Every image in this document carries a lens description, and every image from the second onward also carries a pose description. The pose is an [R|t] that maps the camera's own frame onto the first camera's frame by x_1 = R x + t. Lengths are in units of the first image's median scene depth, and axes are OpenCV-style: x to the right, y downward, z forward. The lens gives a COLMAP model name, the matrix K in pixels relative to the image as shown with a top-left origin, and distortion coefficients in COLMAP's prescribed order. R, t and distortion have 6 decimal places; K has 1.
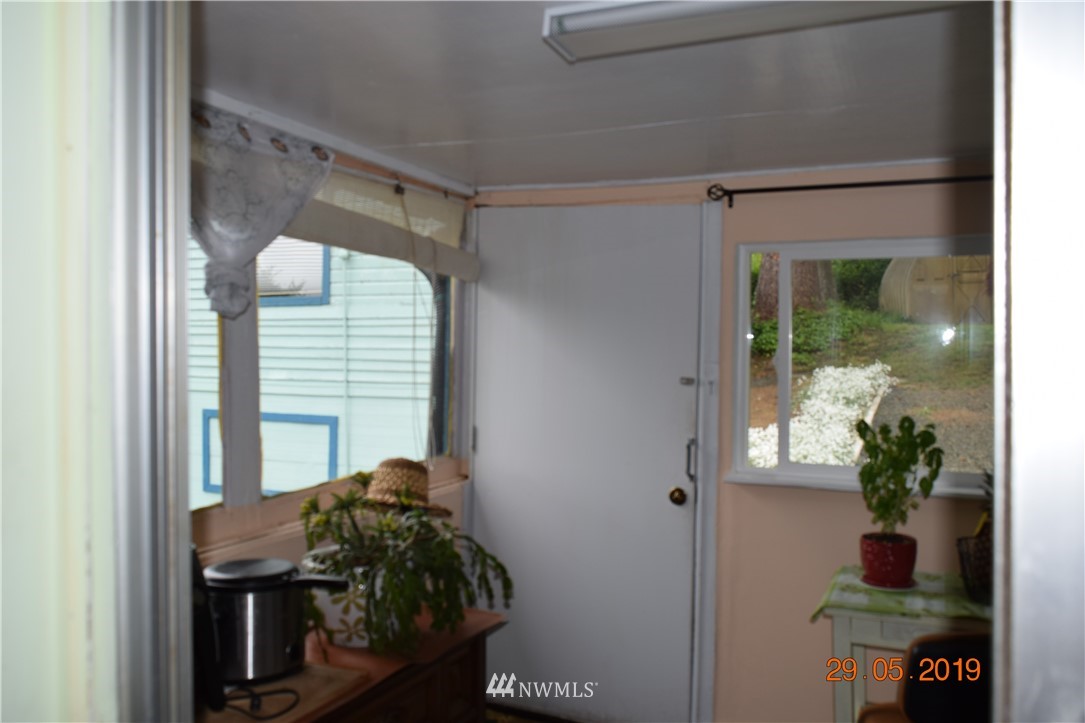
lens RADIAL K [[913.1, 0, 542.5], [0, 913.1, 361.5], [0, 0, 1]] dist [0.003986, 0.001381]
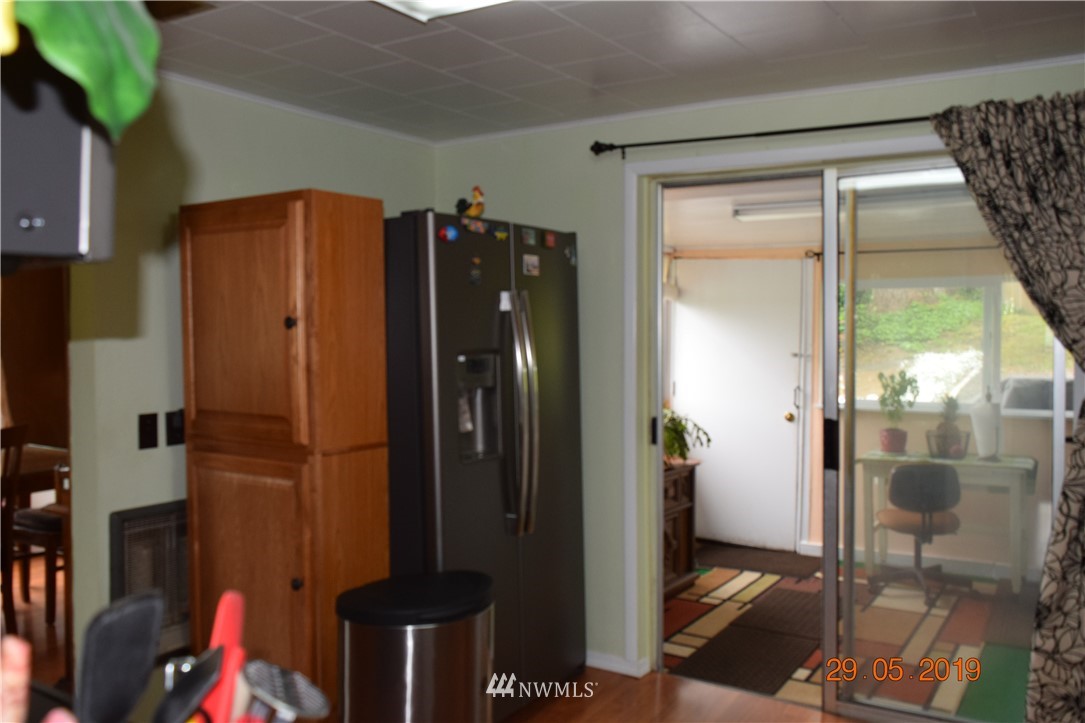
lens RADIAL K [[913.1, 0, 542.5], [0, 913.1, 361.5], [0, 0, 1]] dist [0.003986, 0.001381]
pose [[0.990832, 0.000854, -0.135099, -0.029668], [0.000492, 0.999951, 0.009930, 0.005243], [0.135101, -0.009905, 0.990782, -0.275183]]
